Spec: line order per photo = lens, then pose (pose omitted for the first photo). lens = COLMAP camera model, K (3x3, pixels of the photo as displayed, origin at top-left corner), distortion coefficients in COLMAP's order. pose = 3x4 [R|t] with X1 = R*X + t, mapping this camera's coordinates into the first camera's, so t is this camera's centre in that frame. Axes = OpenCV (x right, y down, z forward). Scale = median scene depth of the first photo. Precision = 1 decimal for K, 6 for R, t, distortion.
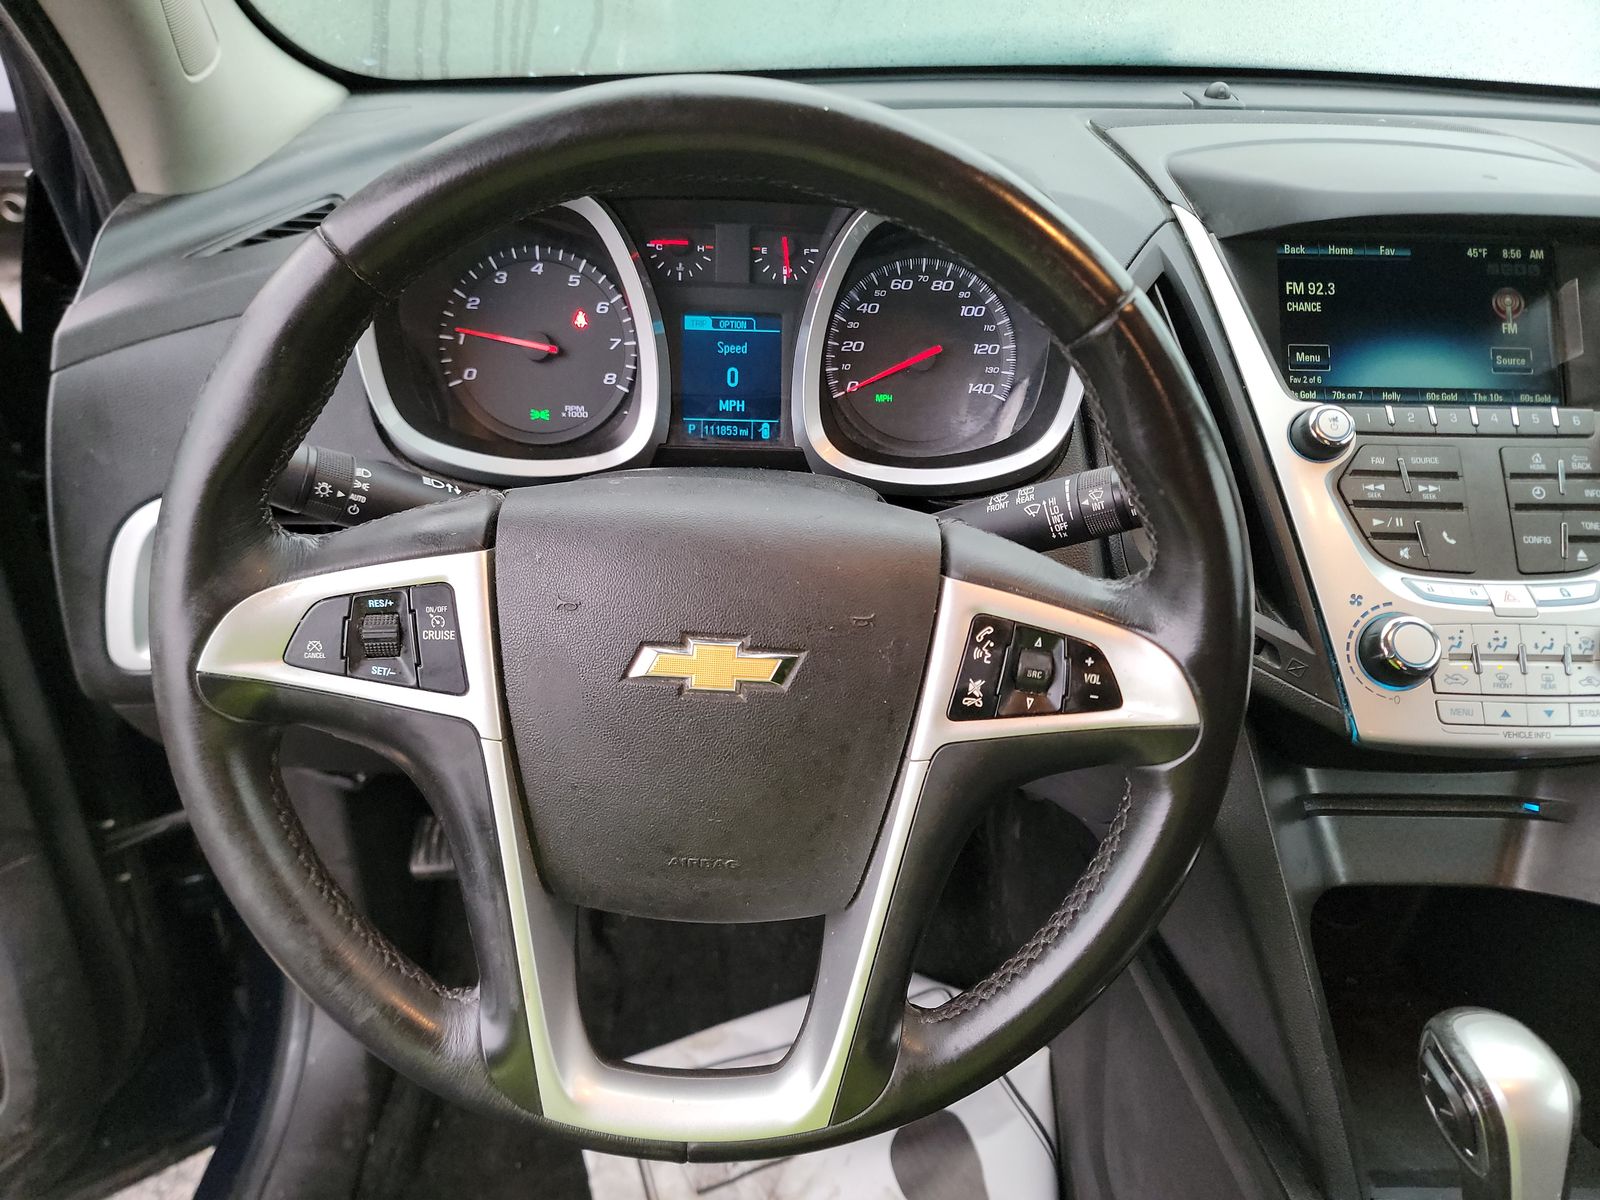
lens RADIAL K [[1099.1, 0, 800.9], [0, 1099.1, 634.0], [0, 0, 1]] dist [0.092261, -0.037105]
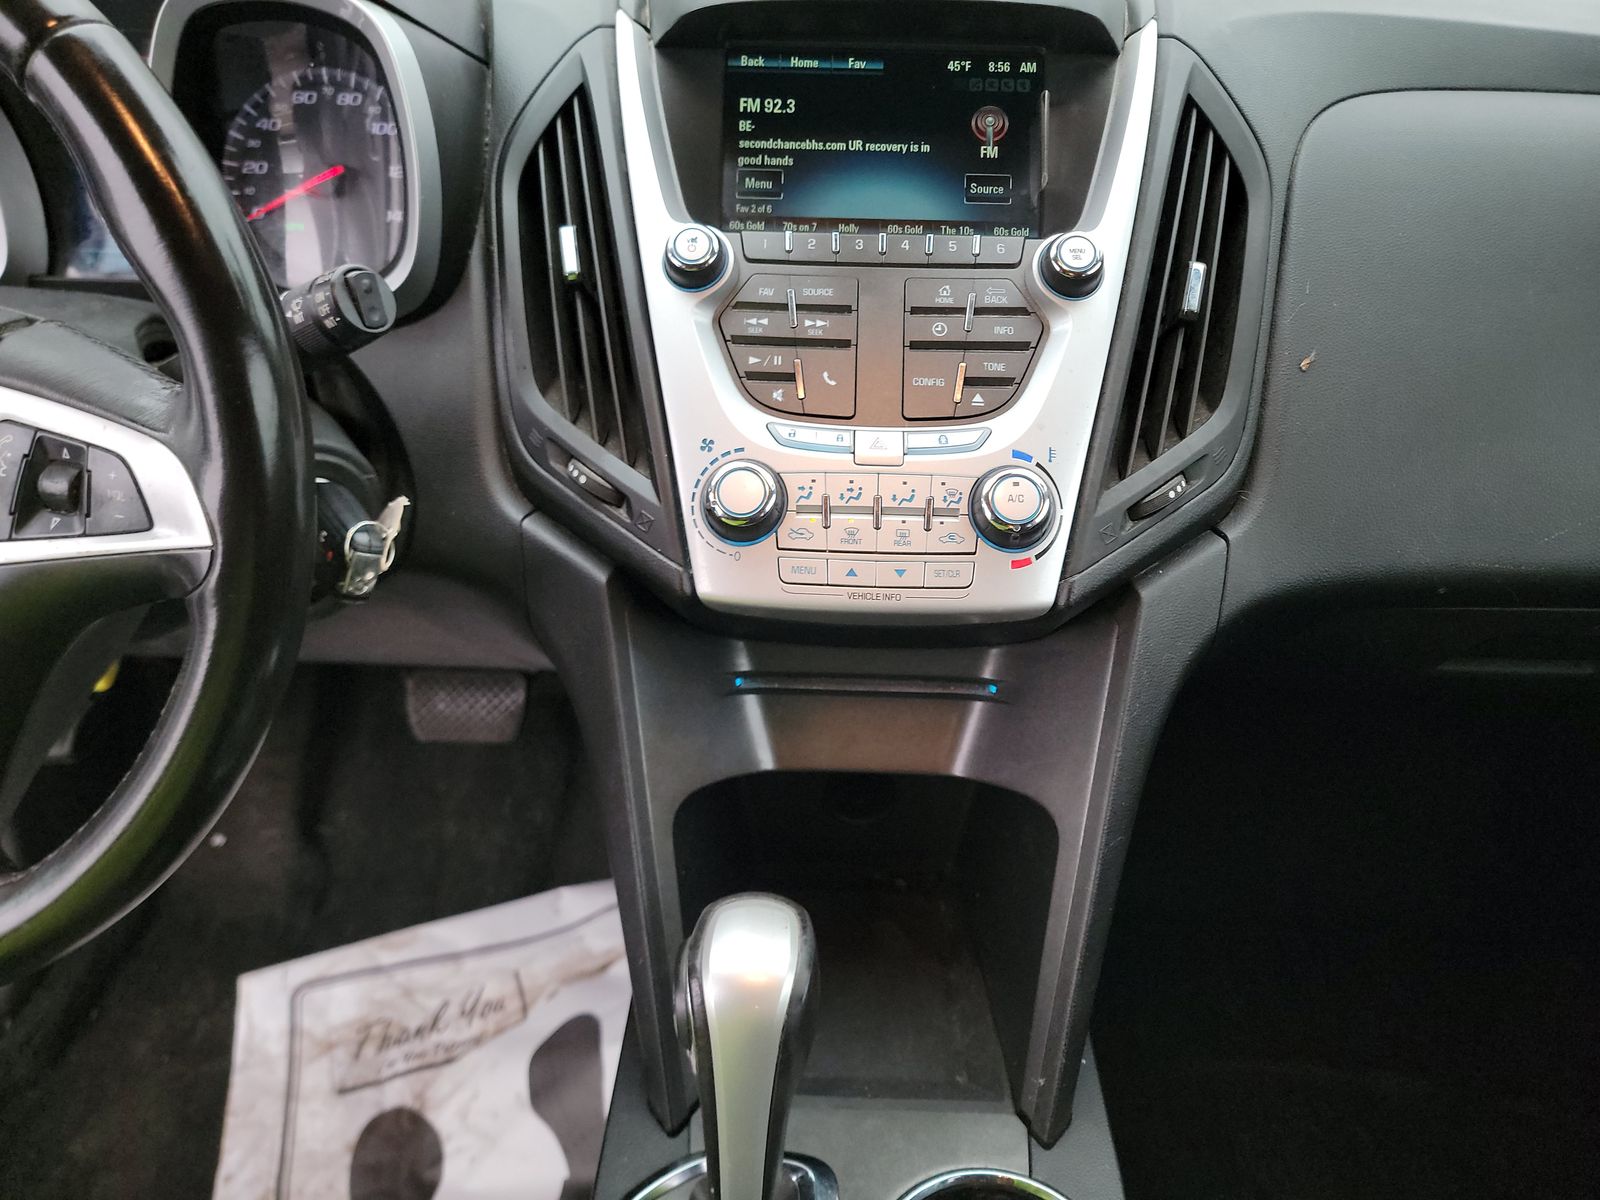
lens RADIAL K [[1110.2, 0, 807.5], [0, 1110.2, 605.2], [0, 0, 1]] dist [0.082908, -0.078003]
pose [[0.996612, 0.016456, -0.080589, 0.624854], [-0.013733, 0.999320, 0.034229, 0.063182], [0.081098, -0.033006, 0.996159, 0.114920]]
